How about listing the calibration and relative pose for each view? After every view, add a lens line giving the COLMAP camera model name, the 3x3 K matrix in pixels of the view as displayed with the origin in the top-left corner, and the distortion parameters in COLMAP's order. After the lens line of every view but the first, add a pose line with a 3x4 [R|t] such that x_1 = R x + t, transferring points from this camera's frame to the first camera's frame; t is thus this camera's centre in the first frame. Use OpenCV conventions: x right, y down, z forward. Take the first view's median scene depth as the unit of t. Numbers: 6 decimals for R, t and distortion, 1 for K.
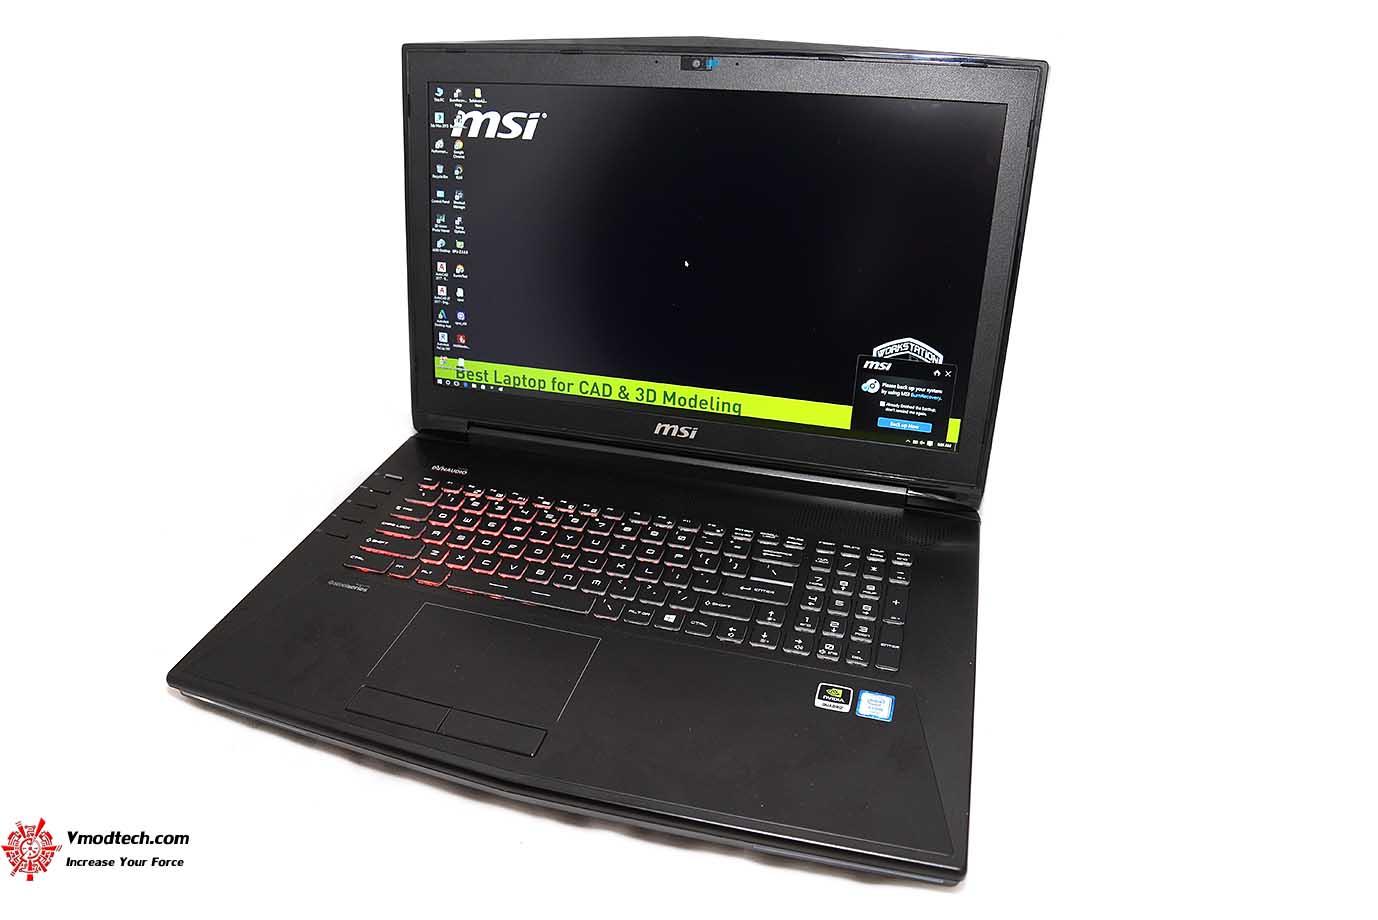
lens RADIAL K [[891.0, 0, 689.0], [0, 891.0, 460.0], [0, 0, 1]] dist [-0.110455, -0.000402]
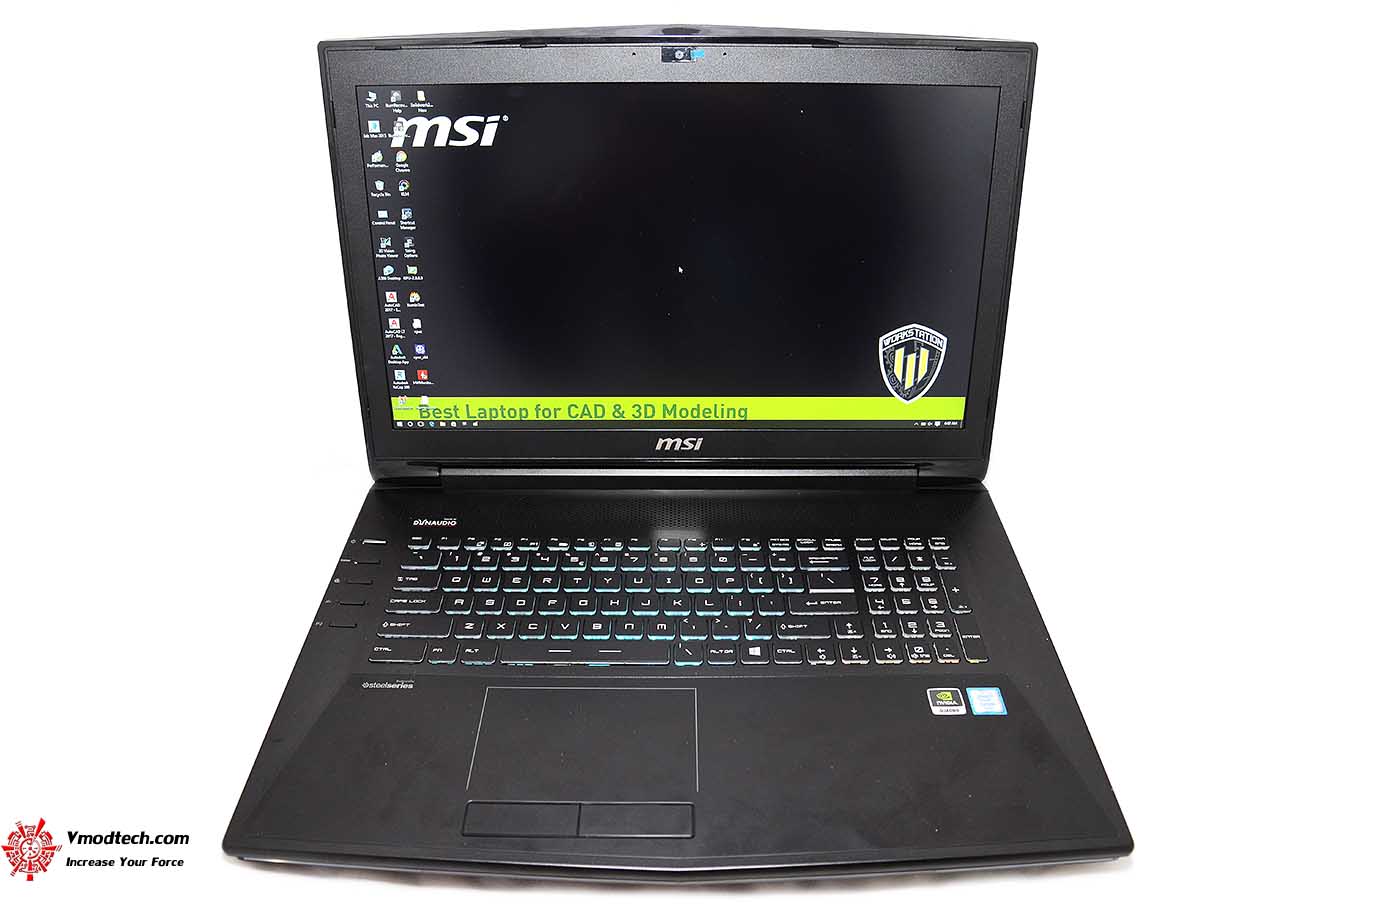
lens RADIAL K [[891.0, 0, 689.0], [0, 891.0, 460.0], [0, 0, 1]] dist [-0.110455, -0.000402]
pose [[0.961782, -0.150788, 0.228556, -0.229691], [0.134411, 0.987214, 0.085692, -0.098230], [-0.238555, -0.051696, 0.969752, 0.077441]]
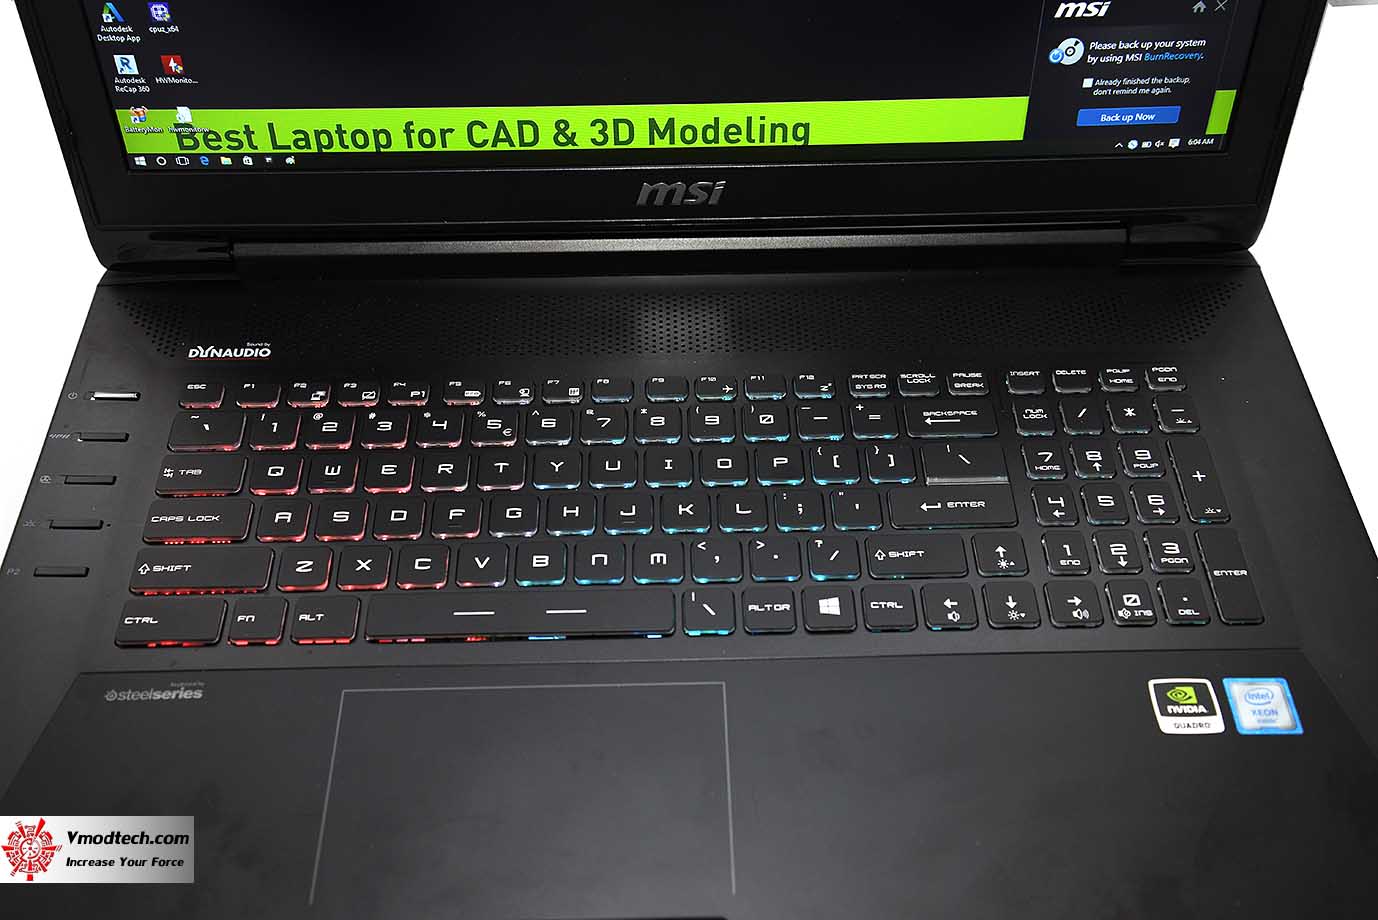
lens RADIAL K [[1386.1, 0, 689.0], [0, 1386.1, 460.0], [0, 0, 1]] dist [0.045013, 0.030641]
pose [[0.957705, -0.220363, 0.185043, -0.194383], [0.149112, 0.930046, 0.335827, -0.159759], [-0.246102, -0.294031, 0.923569, 0.230527]]
